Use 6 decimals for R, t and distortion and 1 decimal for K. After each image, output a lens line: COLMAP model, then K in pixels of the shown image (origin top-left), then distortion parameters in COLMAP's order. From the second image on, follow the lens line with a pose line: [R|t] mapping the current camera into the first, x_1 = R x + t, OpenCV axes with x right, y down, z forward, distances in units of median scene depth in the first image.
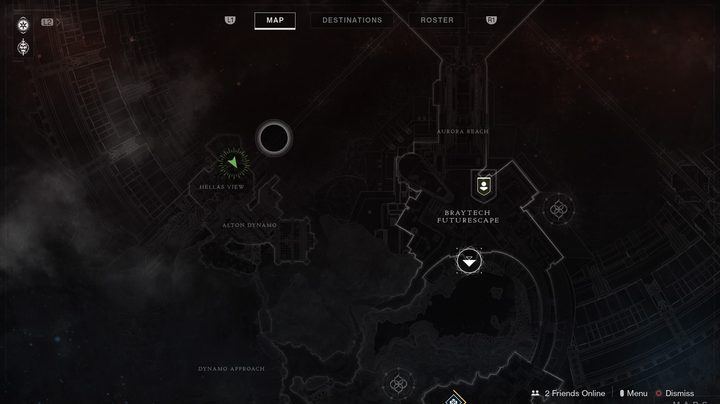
lens RADIAL K [[523.2, 0, 359.9], [0, 523.2, 201.7], [0, 0, 1]] dist [-0.000320, 0.000232]
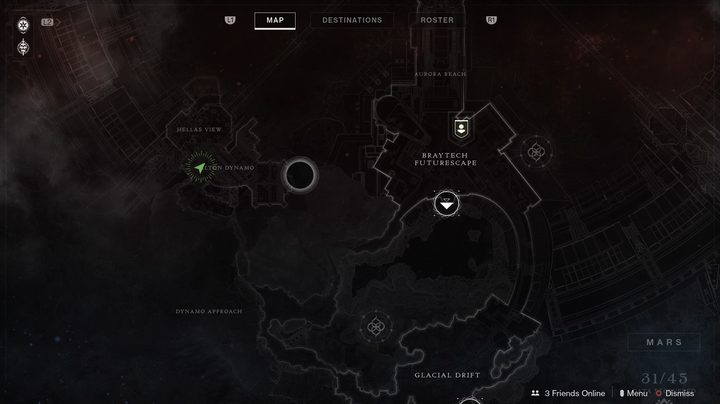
lens RADIAL K [[523.2, 0, 359.9], [0, 523.2, 201.8], [0, 0, 1]] dist [-0.000320, 0.000232]
pose [[1.000000, 0.000024, -0.000040, 0.043173], [-0.000024, 1.000000, -0.000055, 0.109993], [0.000040, 0.000055, 1.000000, -0.000024]]
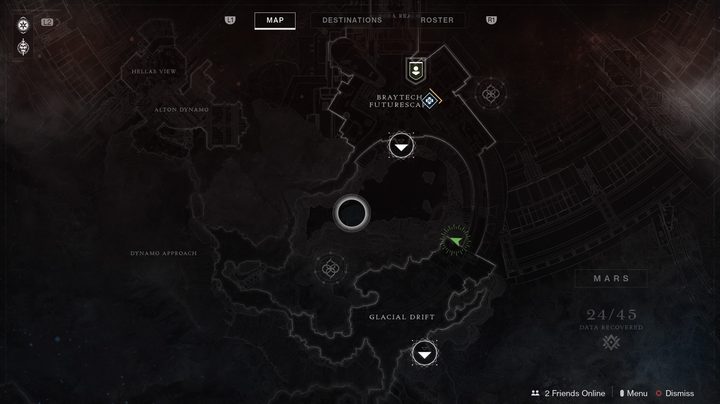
lens RADIAL K [[523.2, 0, 360.1], [0, 523.2, 202.0], [0, 0, 1]] dist [-0.000320, 0.000232]
pose [[1.000000, 0.000017, 0.000120, 0.130203], [-0.000017, 1.000000, -0.000081, 0.221469], [-0.000120, 0.000081, 1.000000, 0.000059]]
